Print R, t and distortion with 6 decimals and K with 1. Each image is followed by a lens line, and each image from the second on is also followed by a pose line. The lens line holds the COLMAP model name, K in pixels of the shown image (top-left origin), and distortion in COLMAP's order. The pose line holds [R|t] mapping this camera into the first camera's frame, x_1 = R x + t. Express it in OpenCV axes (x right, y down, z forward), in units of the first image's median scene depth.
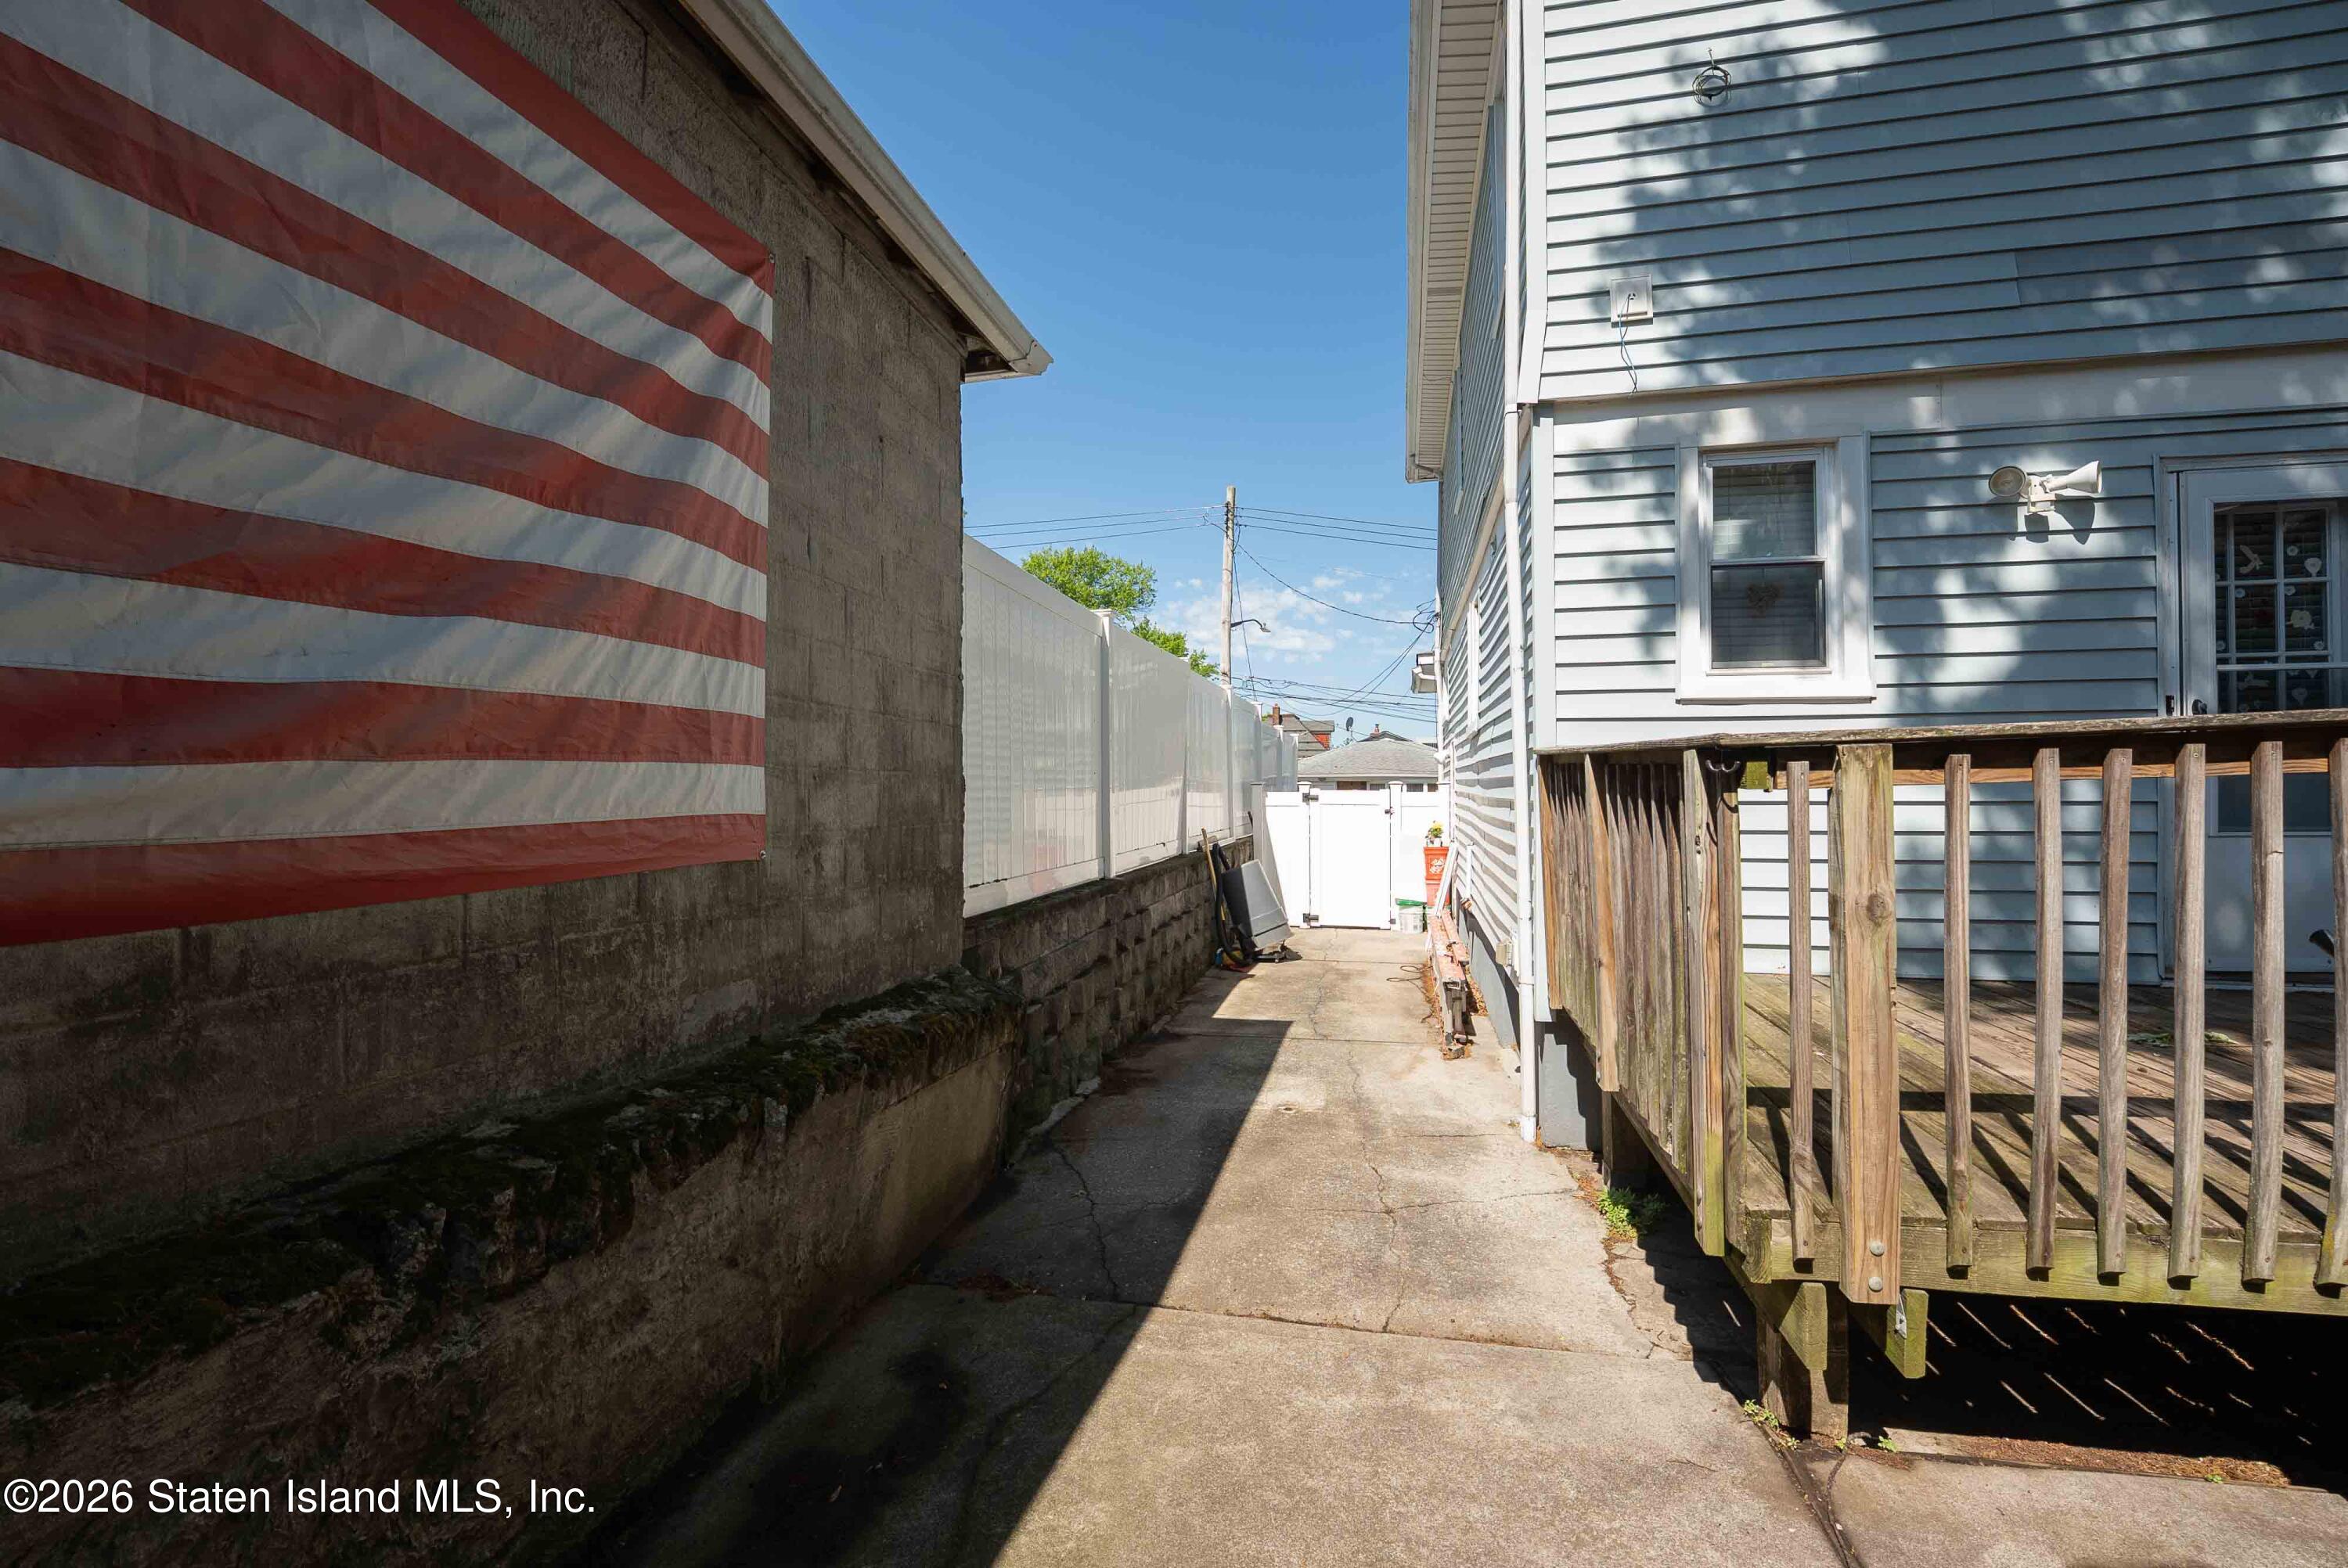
lens RADIAL K [[957.5, 0, 1176.0], [0, 957.5, 775.9], [0, 0, 1]] dist [-0.028502, 0.004966]
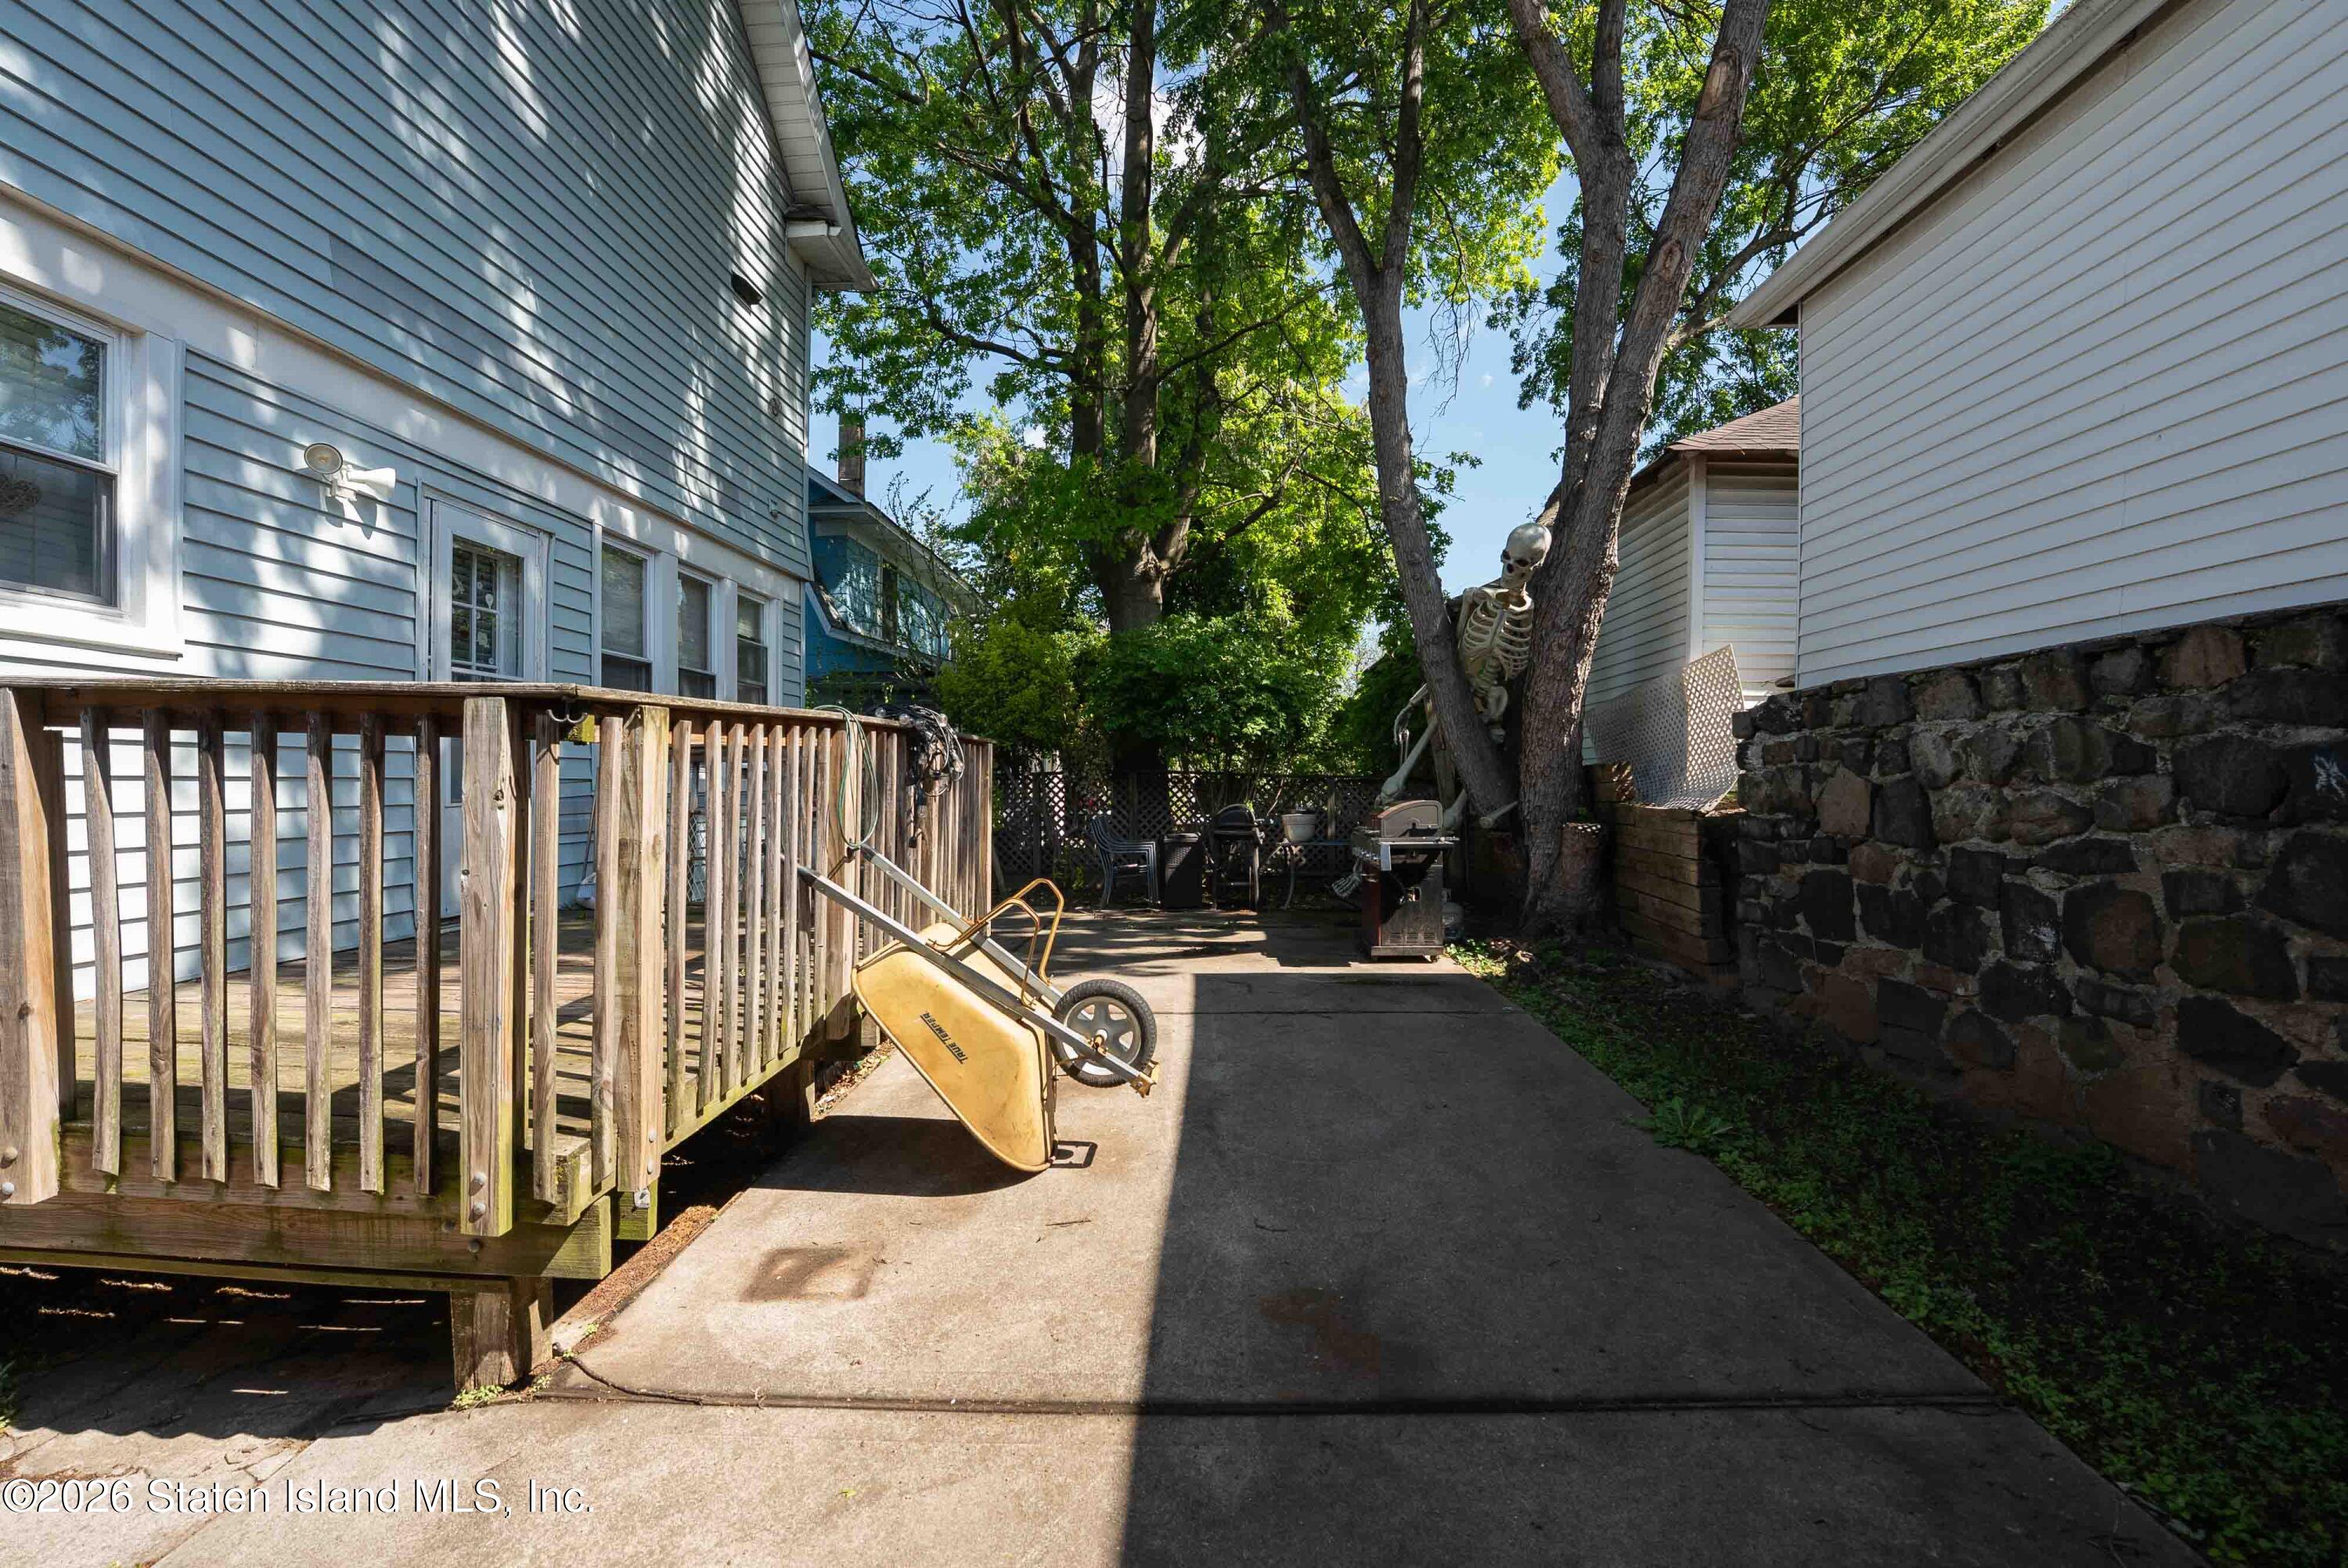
lens RADIAL K [[952.2, 0, 1174.0], [0, 952.2, 784.0], [0, 0, 1]] dist [-0.026064, 0.002914]
pose [[-0.184411, 0.000632, 0.982849, -0.268879], [-0.010965, 0.999936, -0.002700, 0.027865], [-0.982788, -0.011275, -0.184392, 0.289282]]
